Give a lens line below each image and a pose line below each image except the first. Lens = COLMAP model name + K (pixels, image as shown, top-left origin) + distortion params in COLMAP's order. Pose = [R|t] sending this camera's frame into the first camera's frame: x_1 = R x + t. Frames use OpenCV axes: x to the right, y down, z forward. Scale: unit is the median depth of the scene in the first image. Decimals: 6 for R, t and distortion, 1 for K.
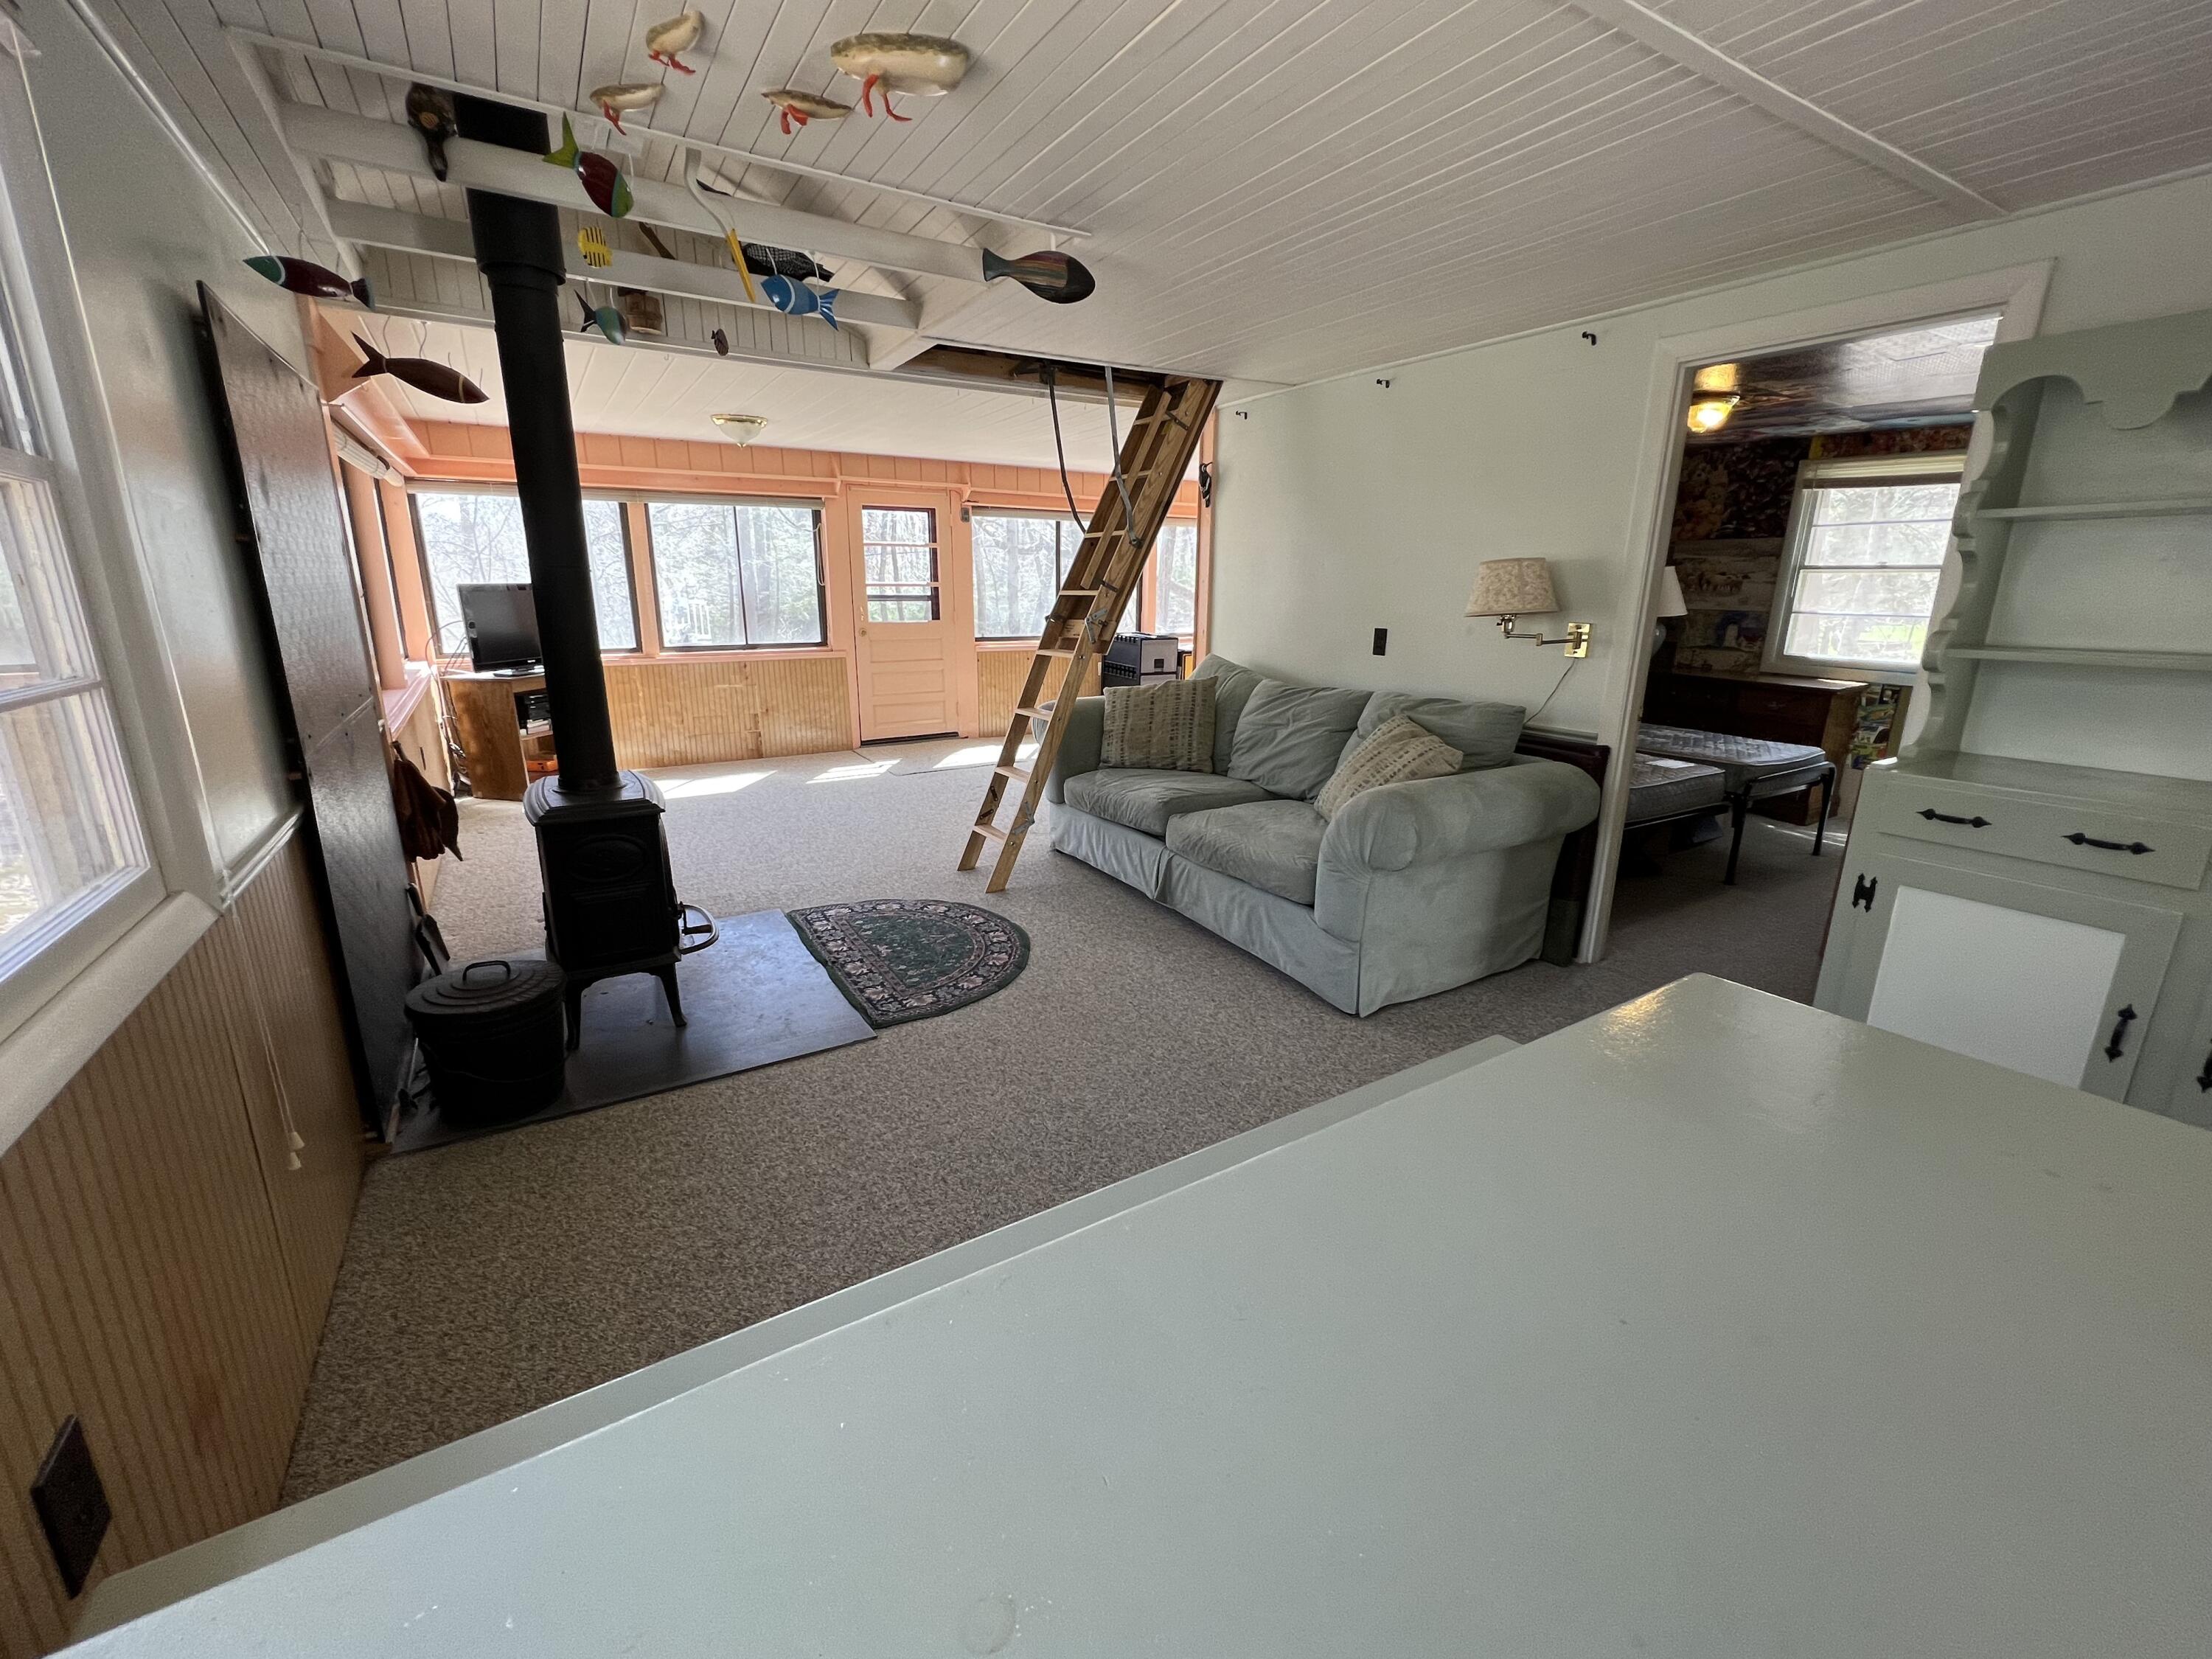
lens RADIAL K [[918.3, 0, 1103.7], [0, 918.3, 828.3], [0, 0, 1]] dist [-0.006138, 0.001796]
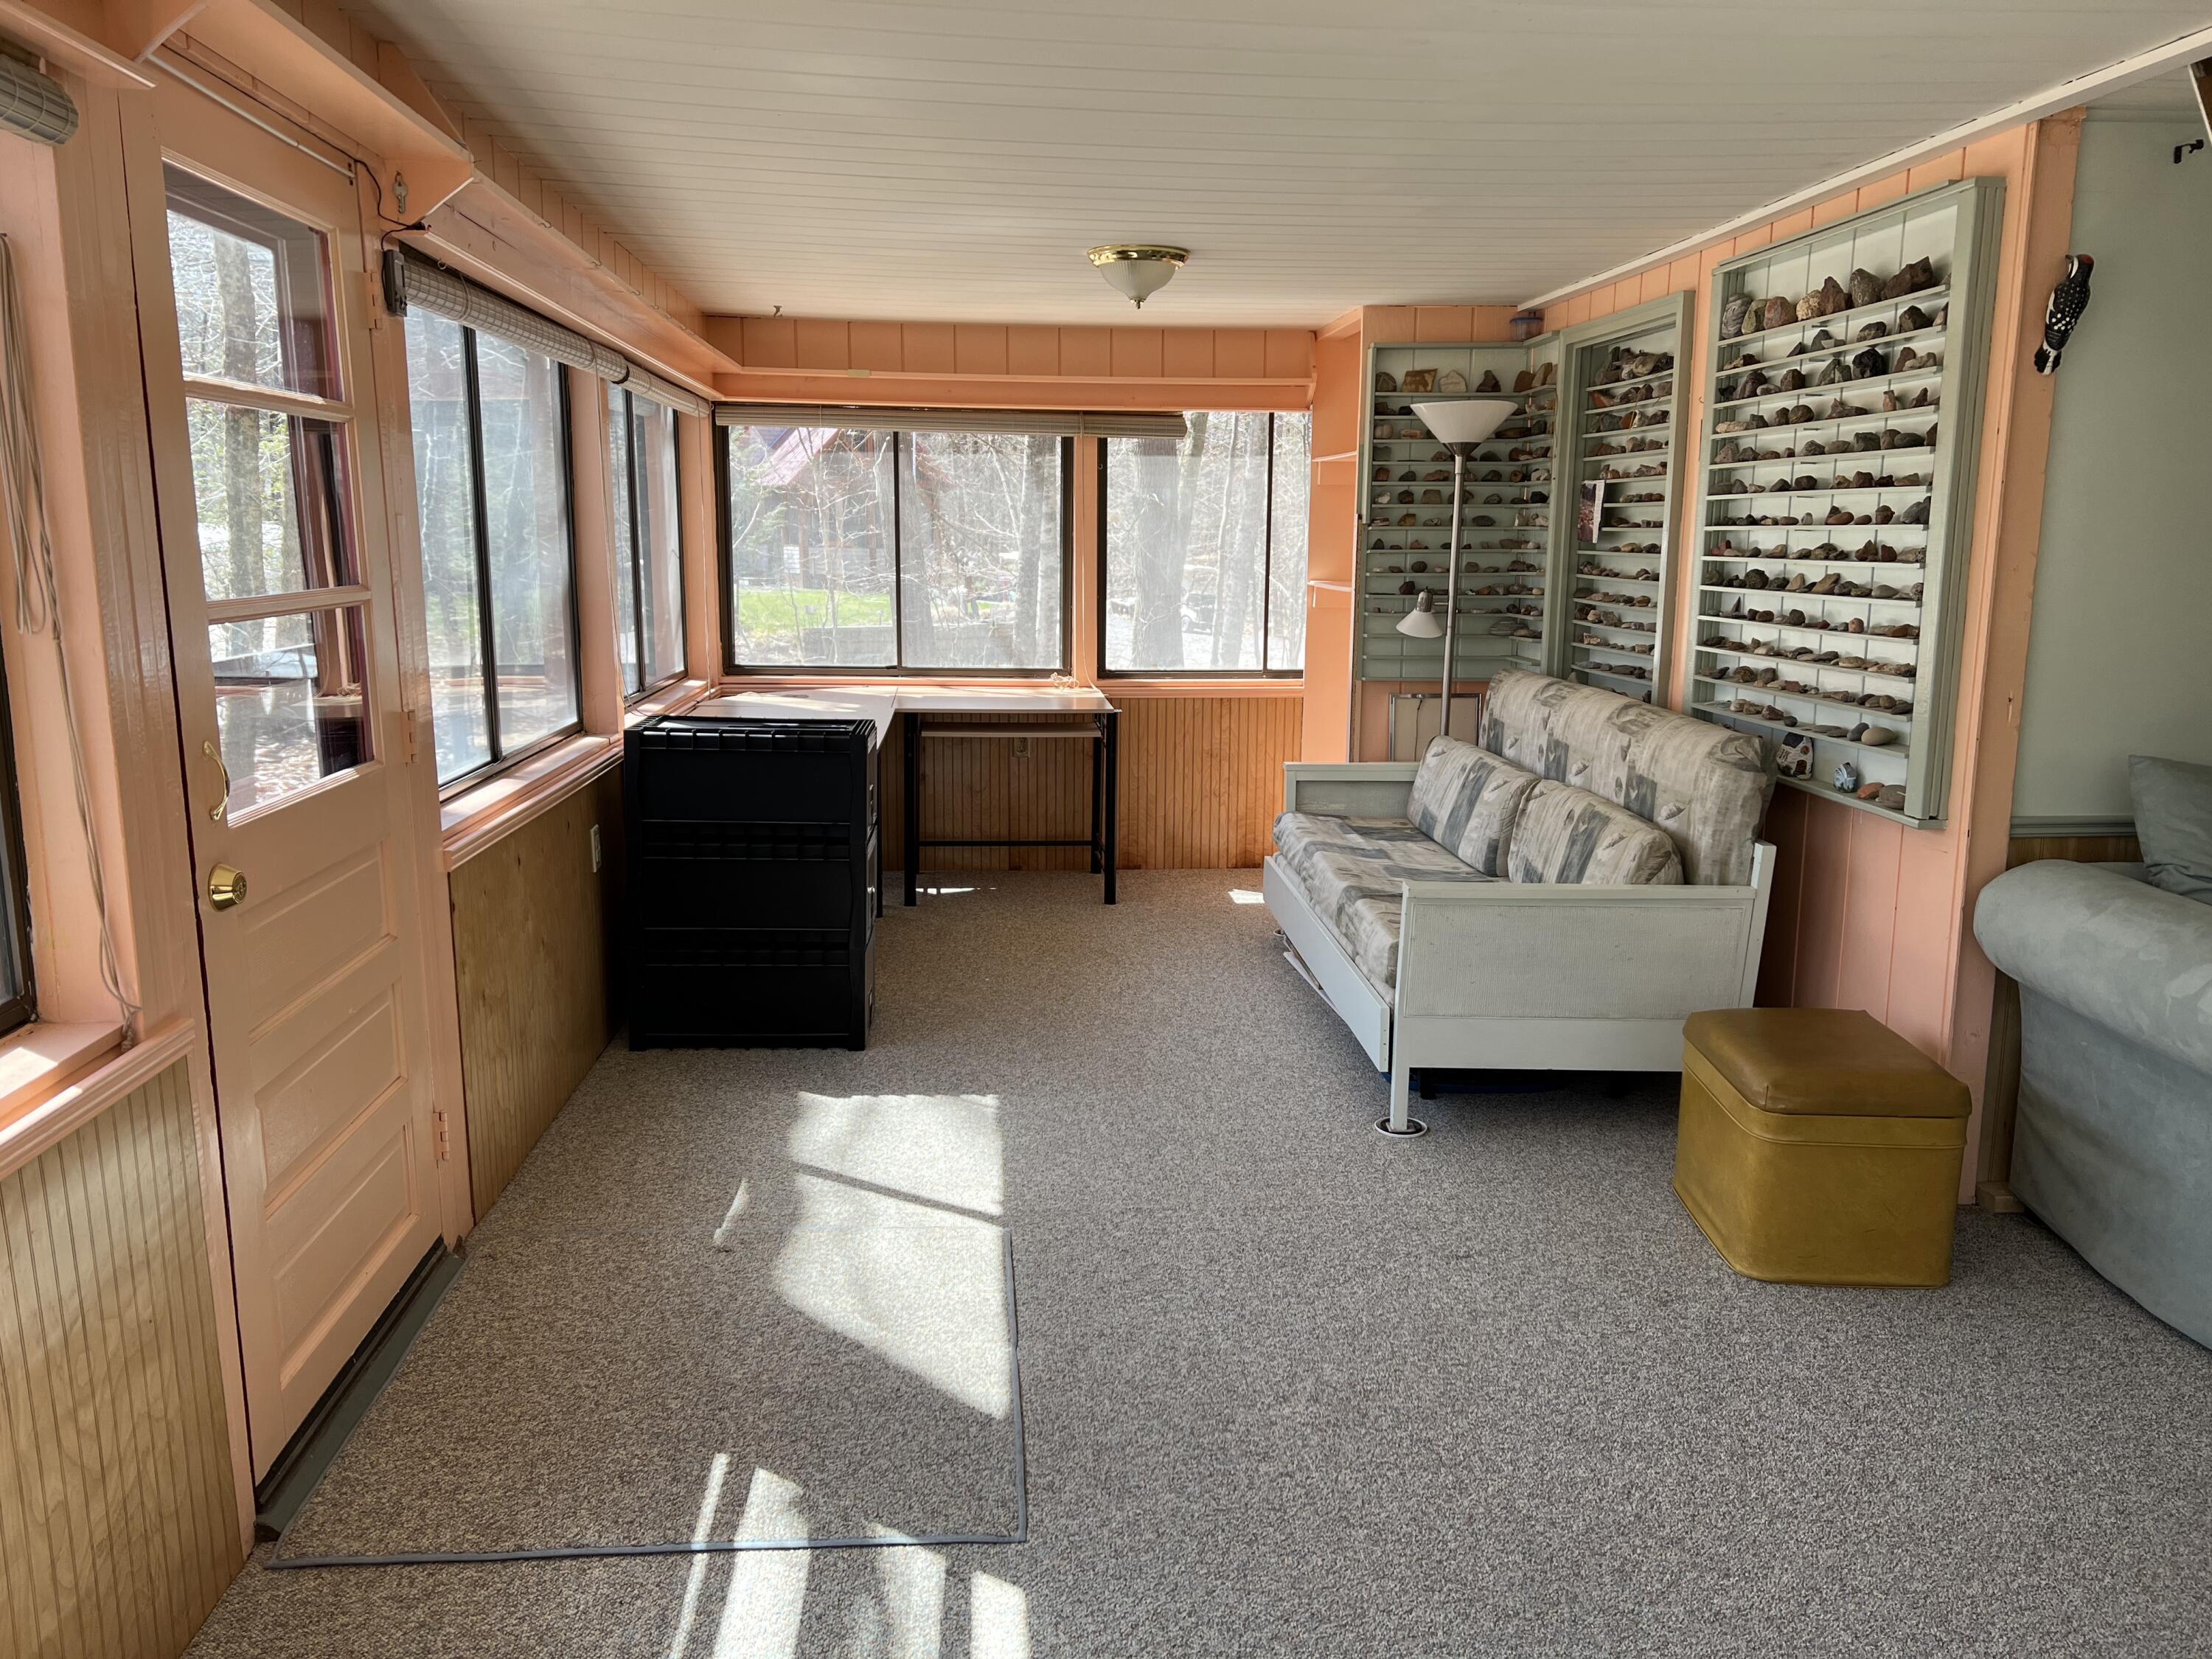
lens RADIAL K [[1652.4, 0, 1104.2], [0, 1652.4, 824.0], [0, 0, 1]] dist [0.059298, -0.063904]
pose [[0.452996, -0.164136, 0.876273, -0.955814], [0.232515, 0.970639, 0.061611, -0.425774], [-0.860657, 0.175837, 0.477860, 1.456666]]
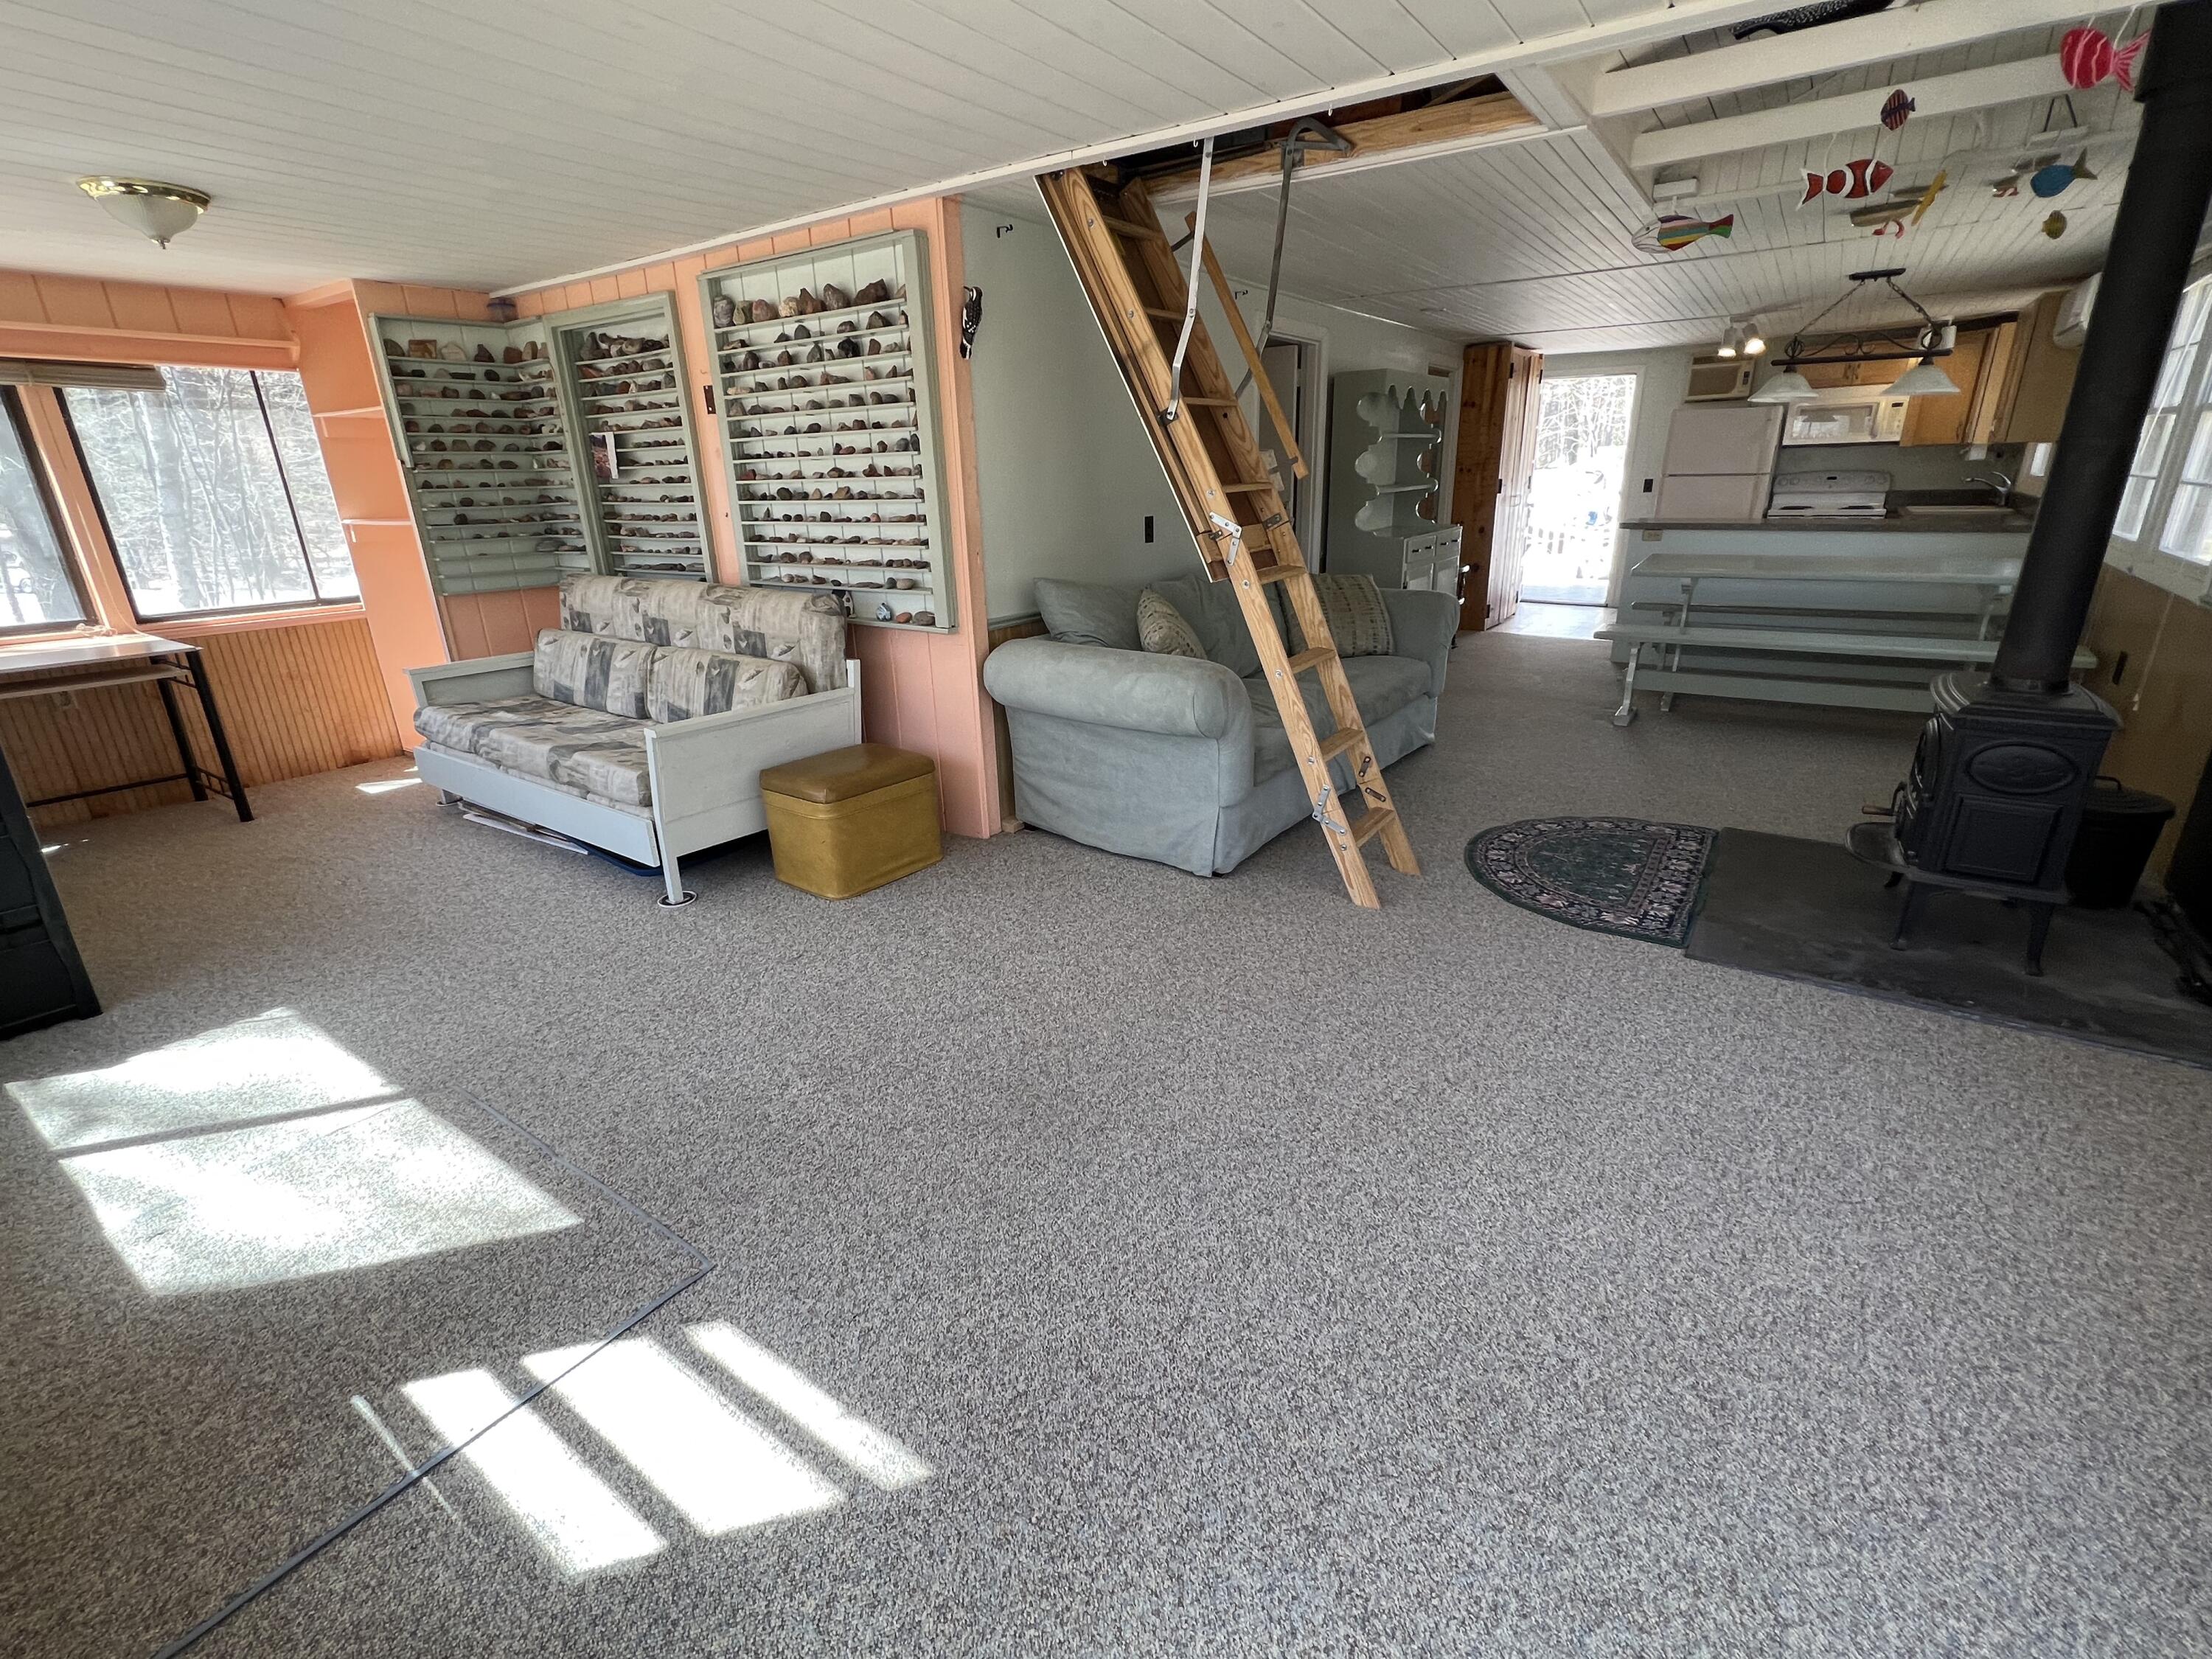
lens RADIAL K [[987.7, 0, 1106.0], [0, 987.7, 829.2], [0, 0, 1]] dist [-0.001595, 0.001169]
pose [[-0.405028, -0.310589, 0.859934, -0.878953], [0.258340, 0.863332, 0.433495, -0.477062], [-0.877048, 0.397733, -0.269436, 1.730955]]
